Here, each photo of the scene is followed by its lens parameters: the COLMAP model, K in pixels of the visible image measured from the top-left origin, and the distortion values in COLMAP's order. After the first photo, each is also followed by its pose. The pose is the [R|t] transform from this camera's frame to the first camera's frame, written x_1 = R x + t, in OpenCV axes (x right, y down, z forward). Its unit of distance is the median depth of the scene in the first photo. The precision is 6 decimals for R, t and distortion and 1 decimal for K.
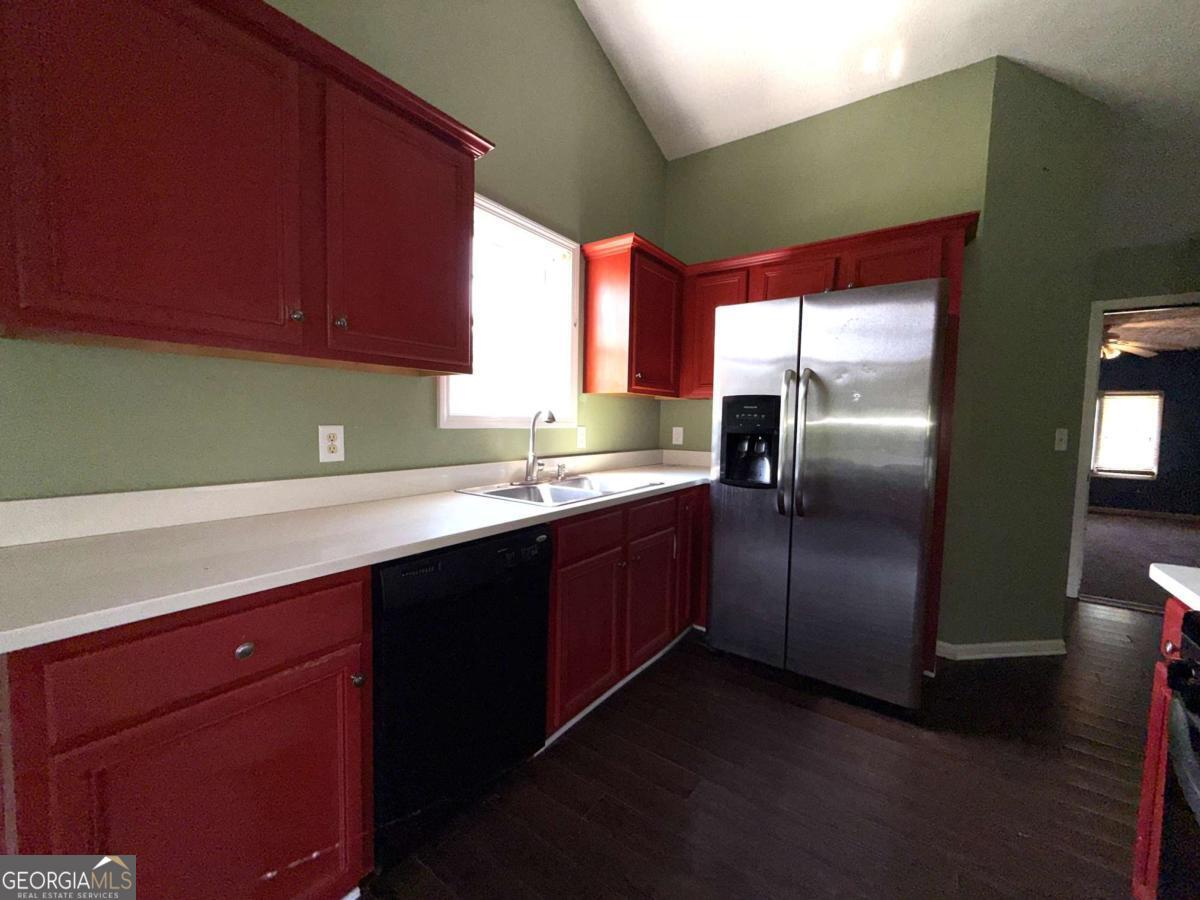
lens RADIAL K [[472.2, 0, 595.5], [0, 472.2, 447.4], [0, 0, 1]] dist [-0.000790, -0.000417]
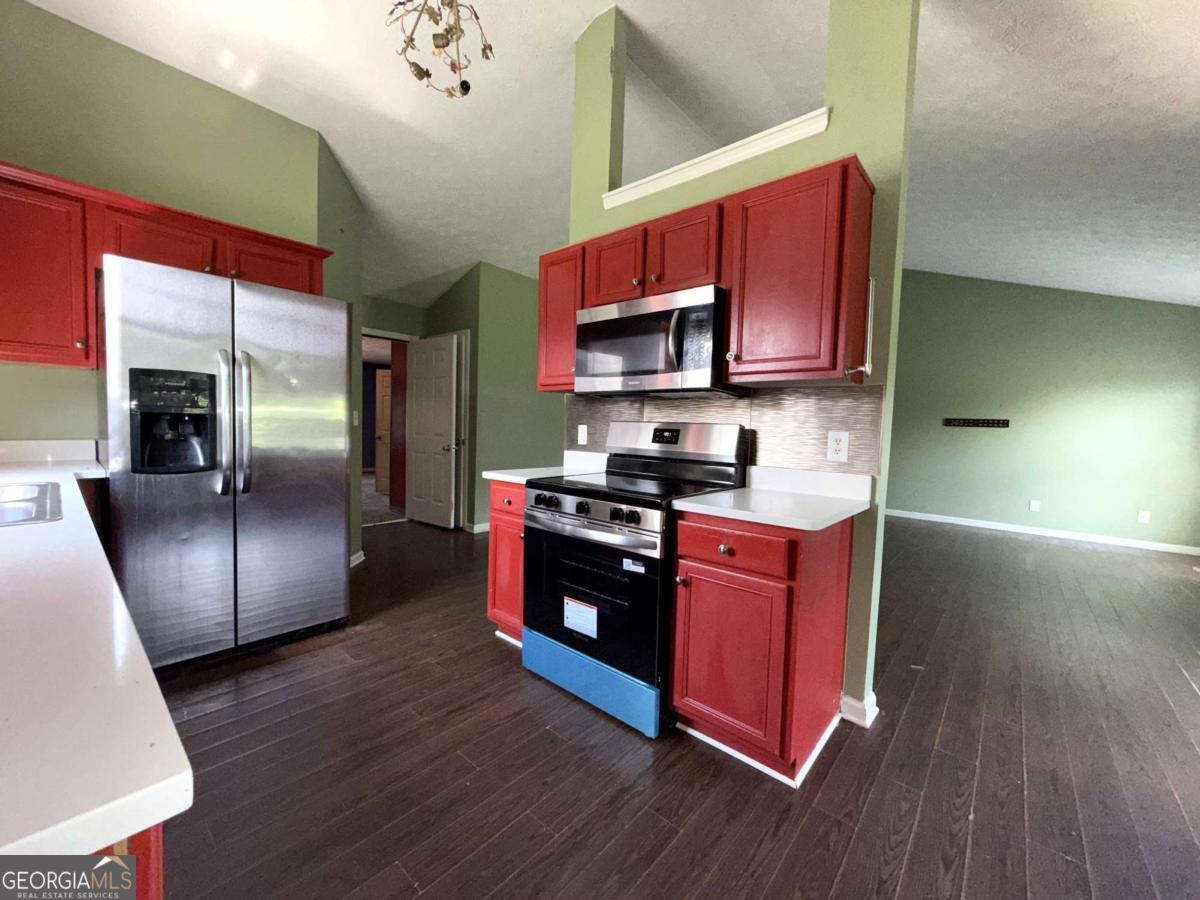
lens RADIAL K [[472.2, 0, 595.5], [0, 472.2, 447.4], [0, 0, 1]] dist [-0.000790, -0.000417]
pose [[0.096865, -0.070374, 0.992807, -0.500285], [0.043616, 0.996839, 0.066404, 0.011142], [-0.994341, 0.036870, 0.099628, 0.119479]]
